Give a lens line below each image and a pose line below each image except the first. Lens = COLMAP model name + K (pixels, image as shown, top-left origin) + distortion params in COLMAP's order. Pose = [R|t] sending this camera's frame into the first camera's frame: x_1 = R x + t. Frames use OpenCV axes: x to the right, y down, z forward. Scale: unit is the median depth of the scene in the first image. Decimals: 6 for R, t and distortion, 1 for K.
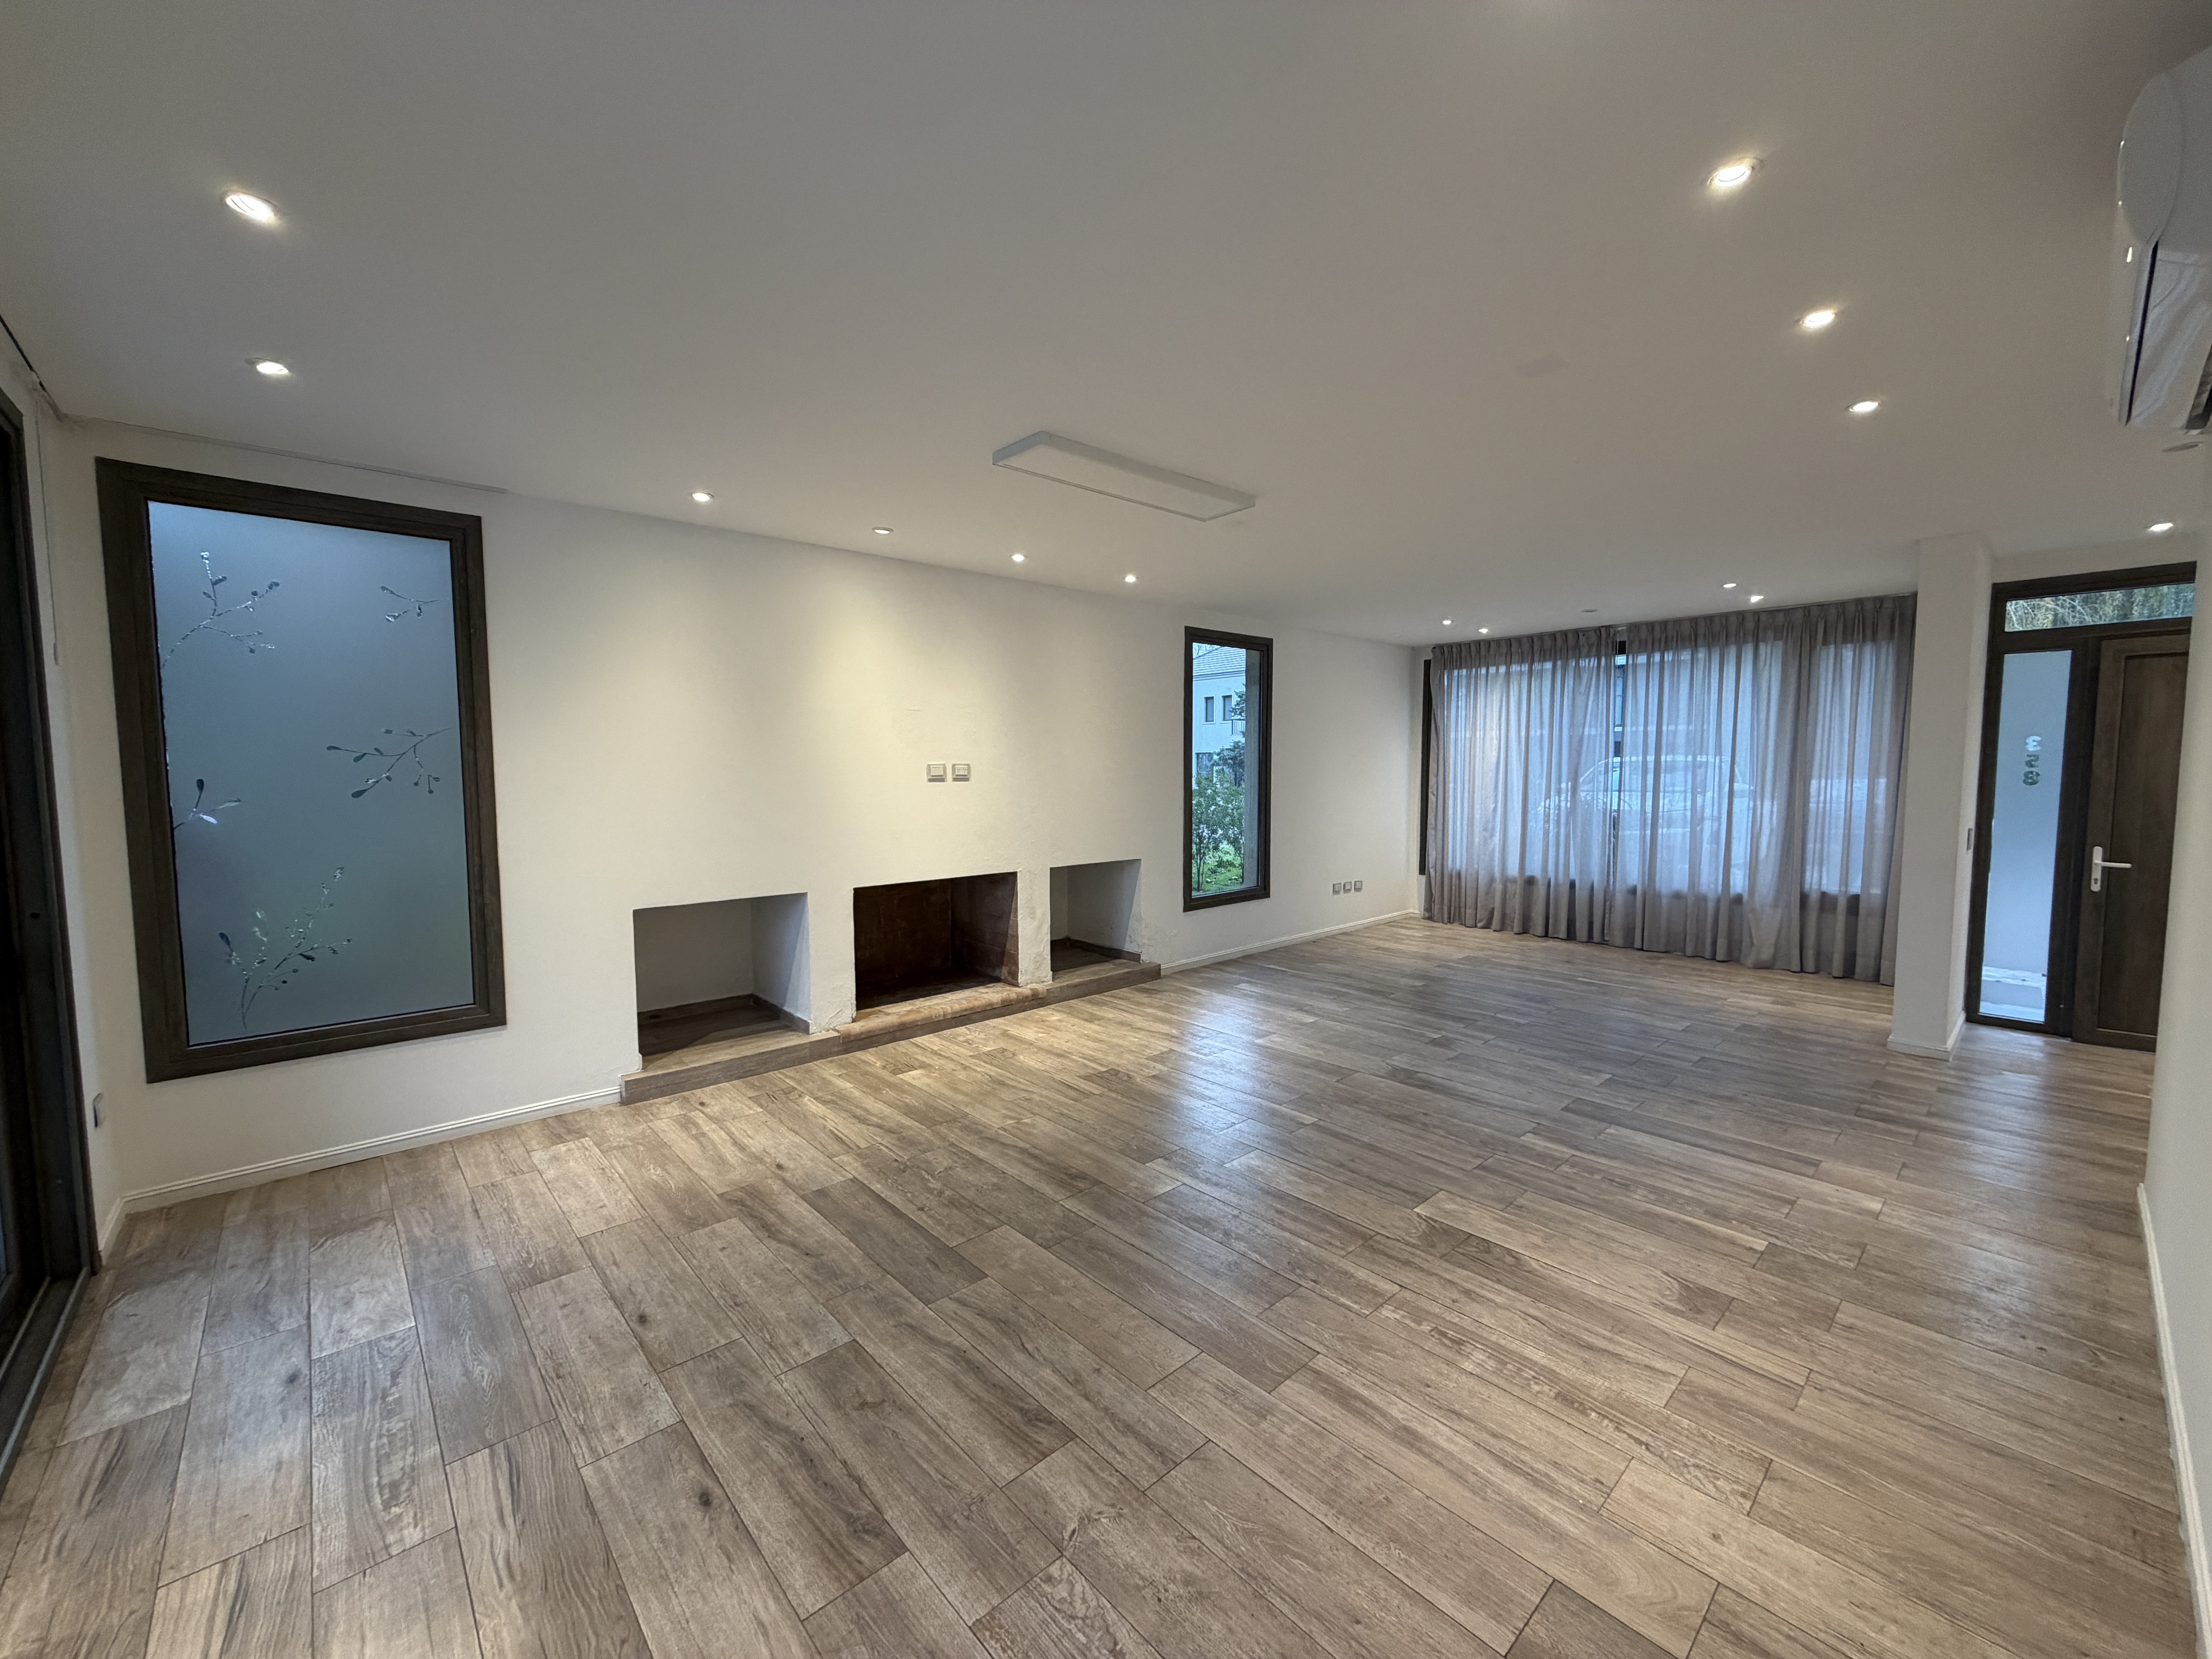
lens RADIAL K [[884.2, 0, 1095.8], [0, 884.2, 827.6], [0, 0, 1]] dist [0.000822, -0.000134]
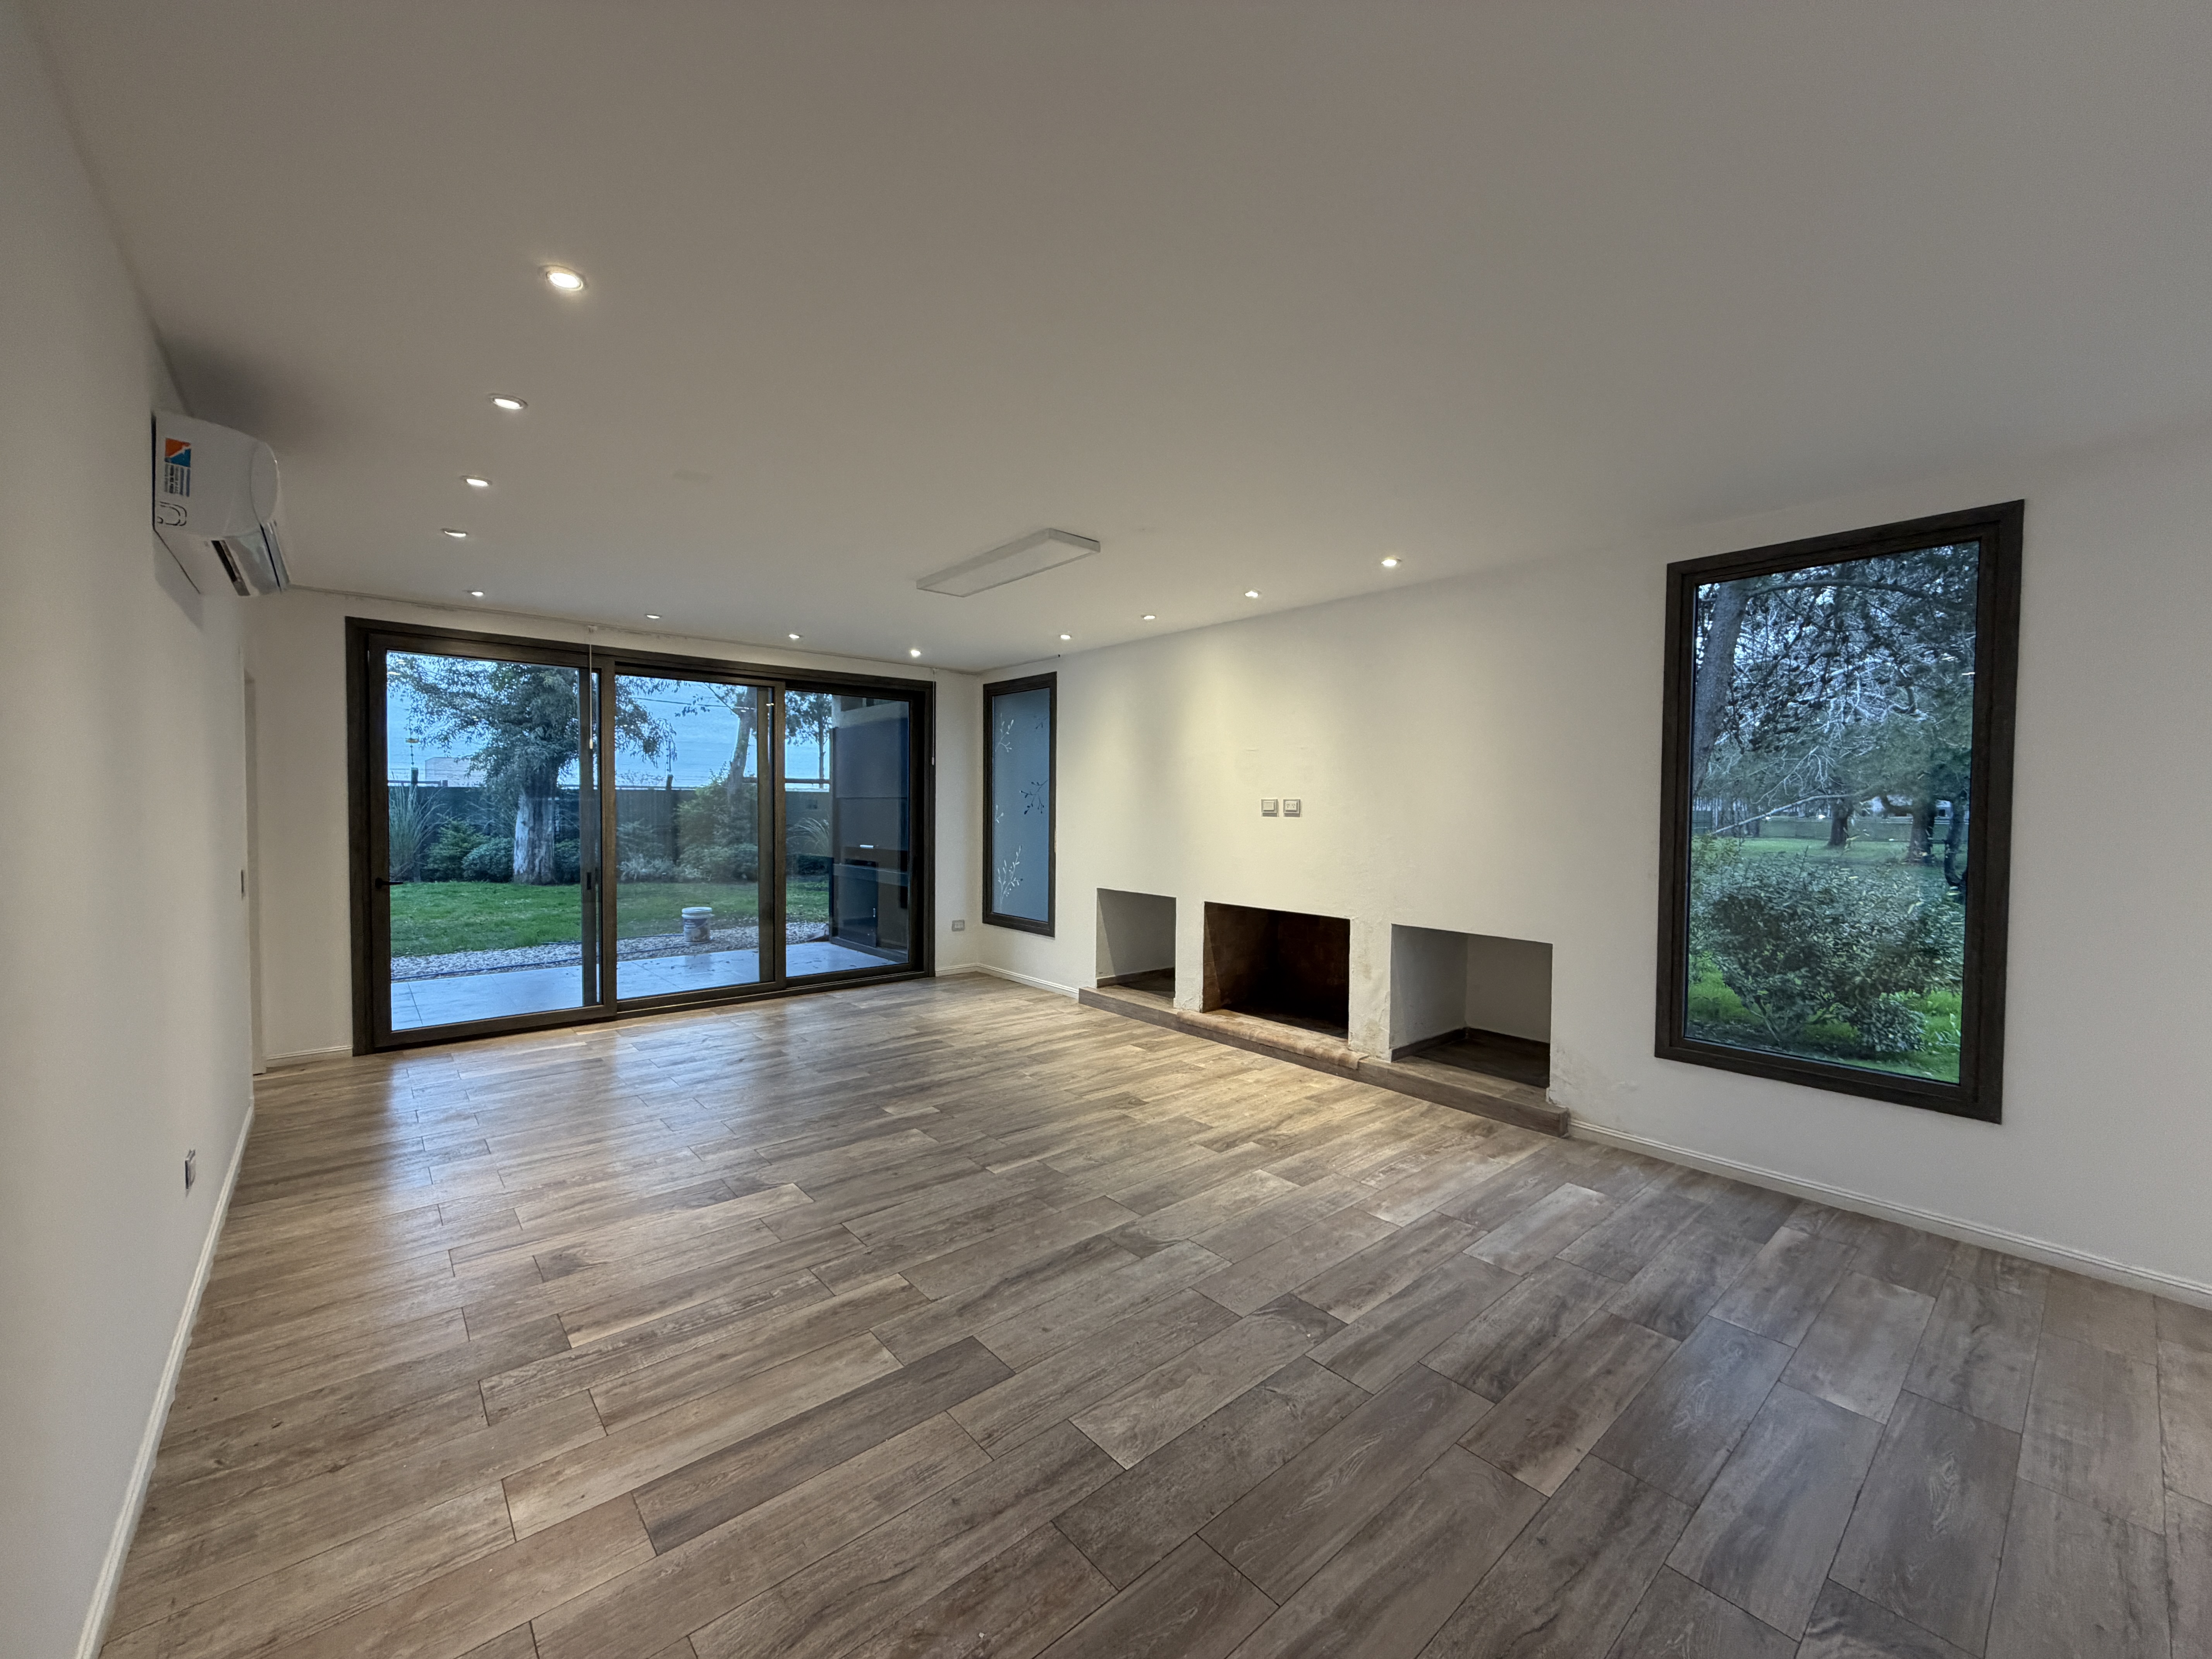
lens RADIAL K [[884.2, 0, 1095.8], [0, 884.2, 827.6], [0, 0, 1]] dist [0.000822, -0.000134]
pose [[-0.031391, 0.030281, -0.999048, 1.175153], [-0.077142, 0.996486, 0.032627, -0.075290], [0.996526, 0.078092, -0.028945, 1.103565]]
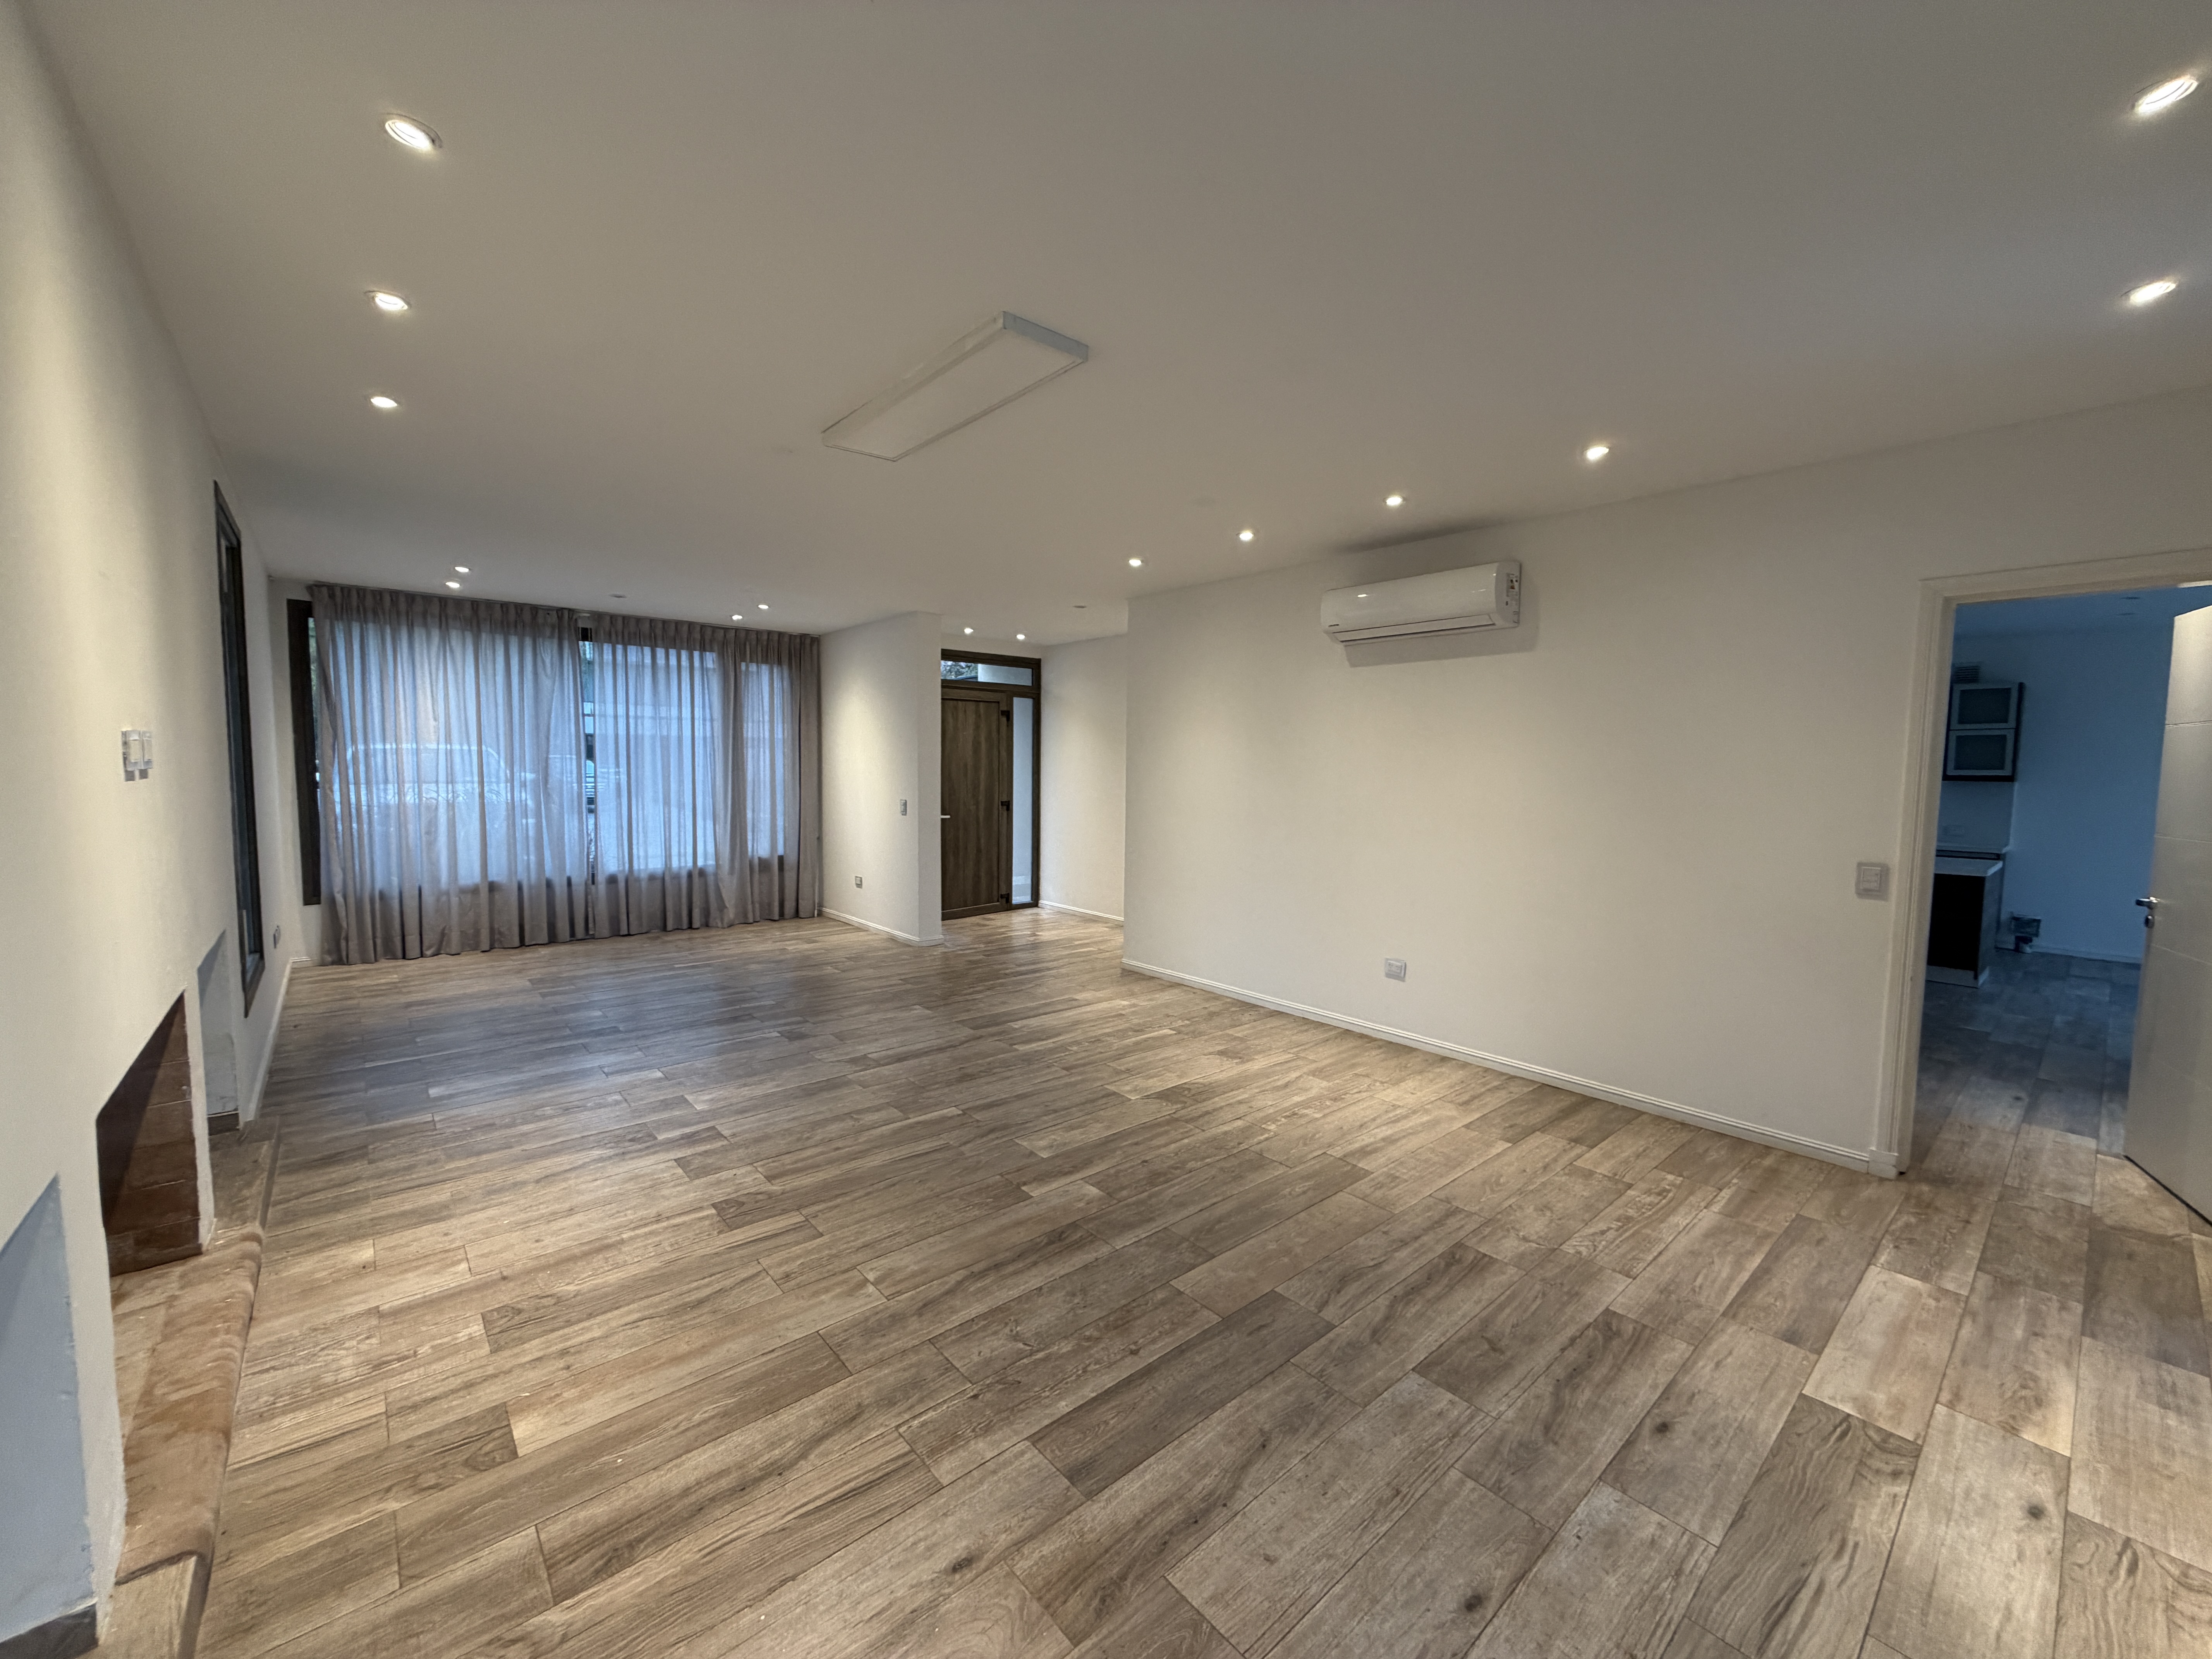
lens RADIAL K [[877.8, 0, 1106.0], [0, 877.8, 829.5], [0, 0, 1]] dist [0.001063, 0.000121]
pose [[0.018619, -0.072128, 0.997222, -0.720054], [0.056619, 0.995870, 0.070974, -0.046624], [-0.998222, 0.055140, 0.022626, 0.785864]]
